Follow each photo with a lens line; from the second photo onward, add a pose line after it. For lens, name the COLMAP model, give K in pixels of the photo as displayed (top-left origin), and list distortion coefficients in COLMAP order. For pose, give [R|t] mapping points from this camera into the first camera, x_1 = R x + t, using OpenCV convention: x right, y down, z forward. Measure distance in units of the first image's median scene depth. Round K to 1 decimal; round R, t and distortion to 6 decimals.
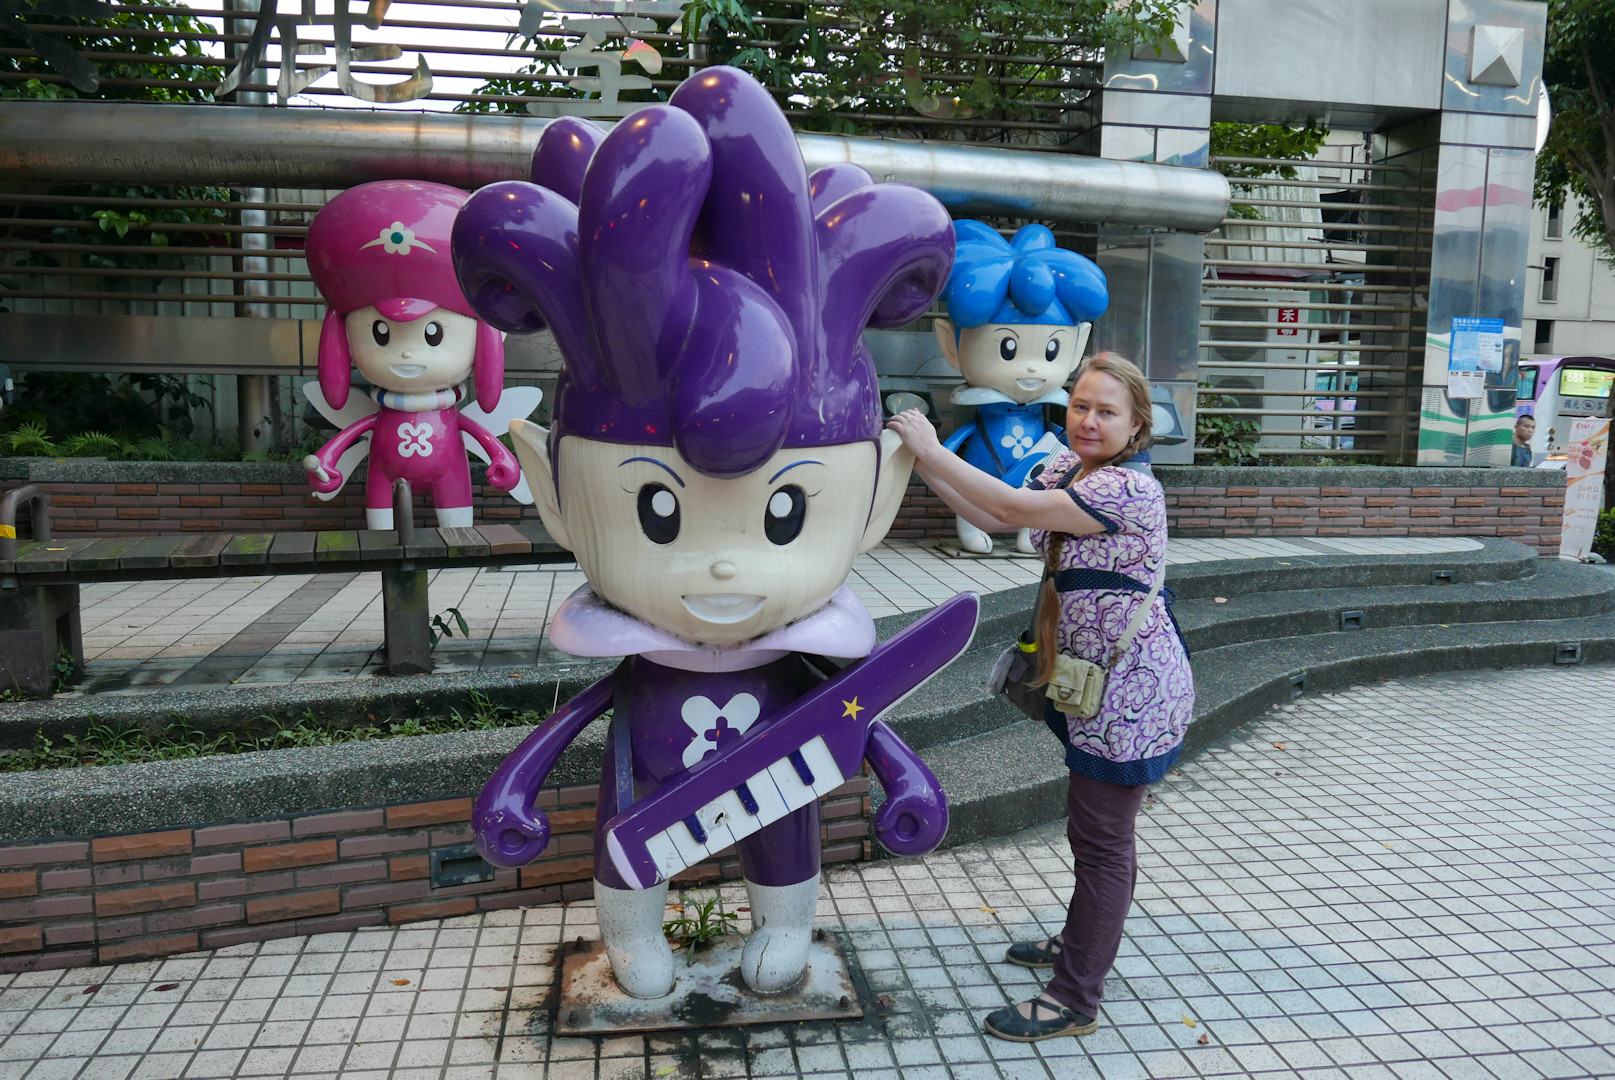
lens RADIAL K [[1255.6, 0, 808.3], [0, 1255.6, 541.3], [0, 0, 1]] dist [-0.015770, 0.004689]
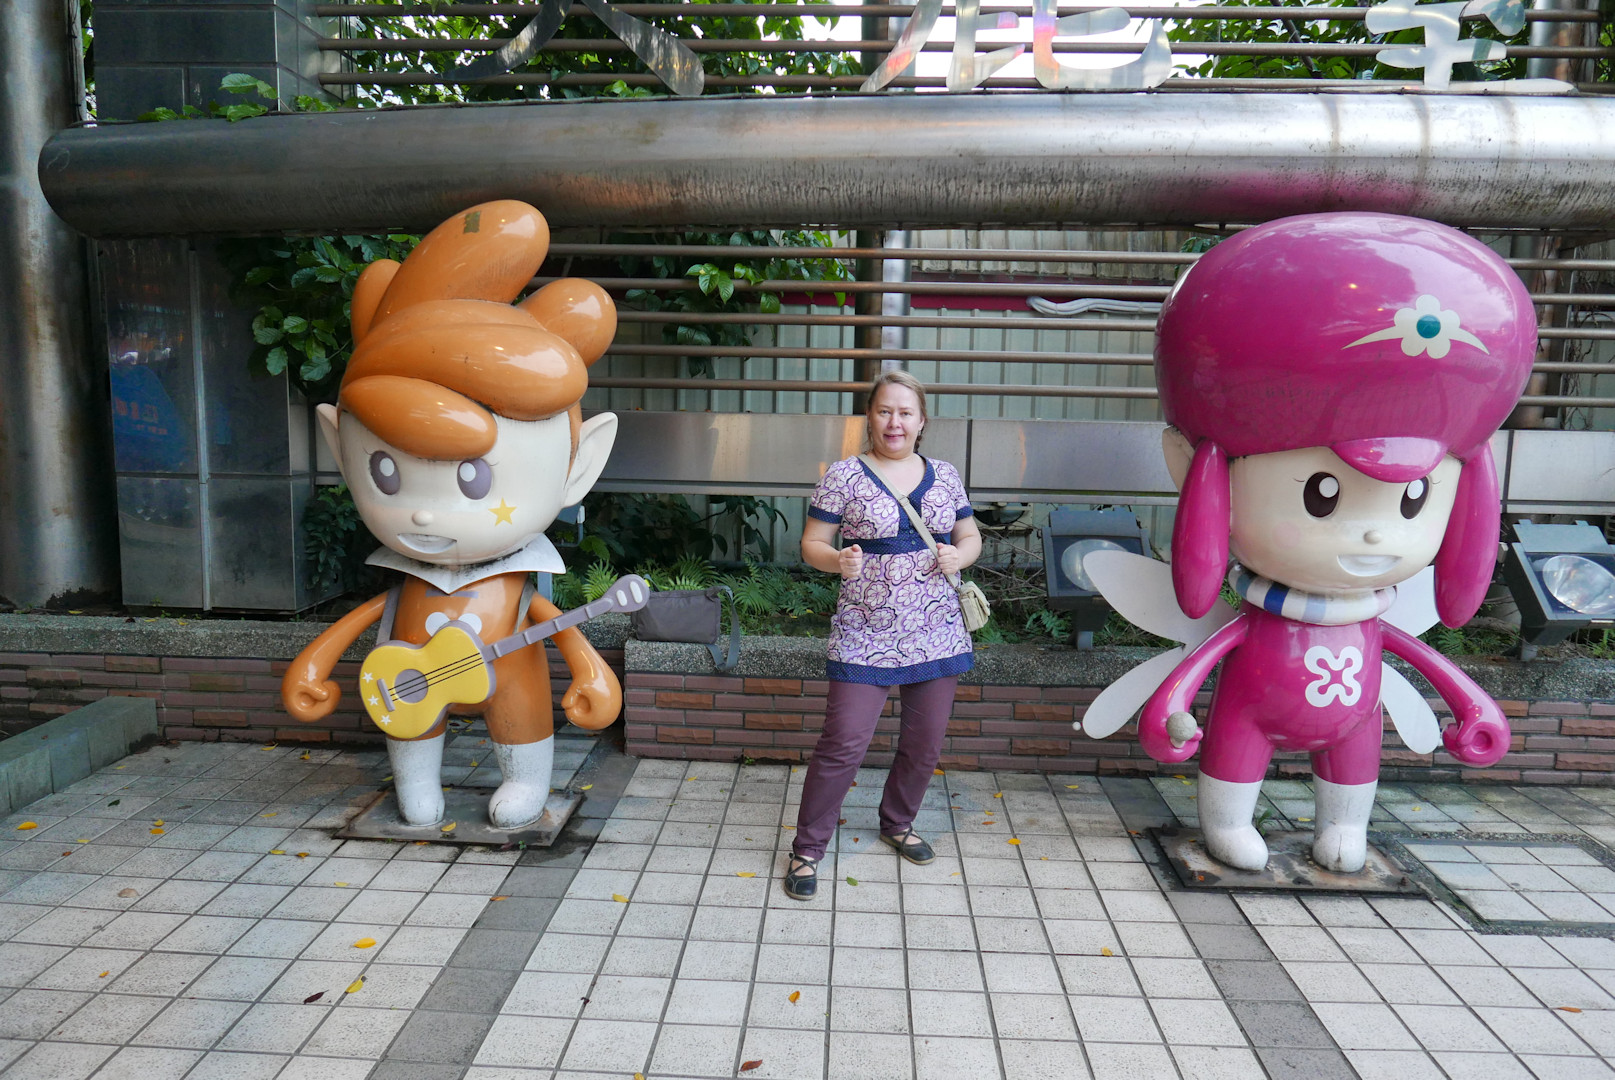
lens RADIAL K [[1139.6, 0, 806.4], [0, 1139.6, 535.4], [0, 0, 1]] dist [0.002755, 0.001021]
pose [[0.979618, 0.031400, -0.198401, -0.371210], [-0.031135, 0.999505, 0.004457, -0.115719], [0.198443, 0.001812, 0.980111, 0.377100]]
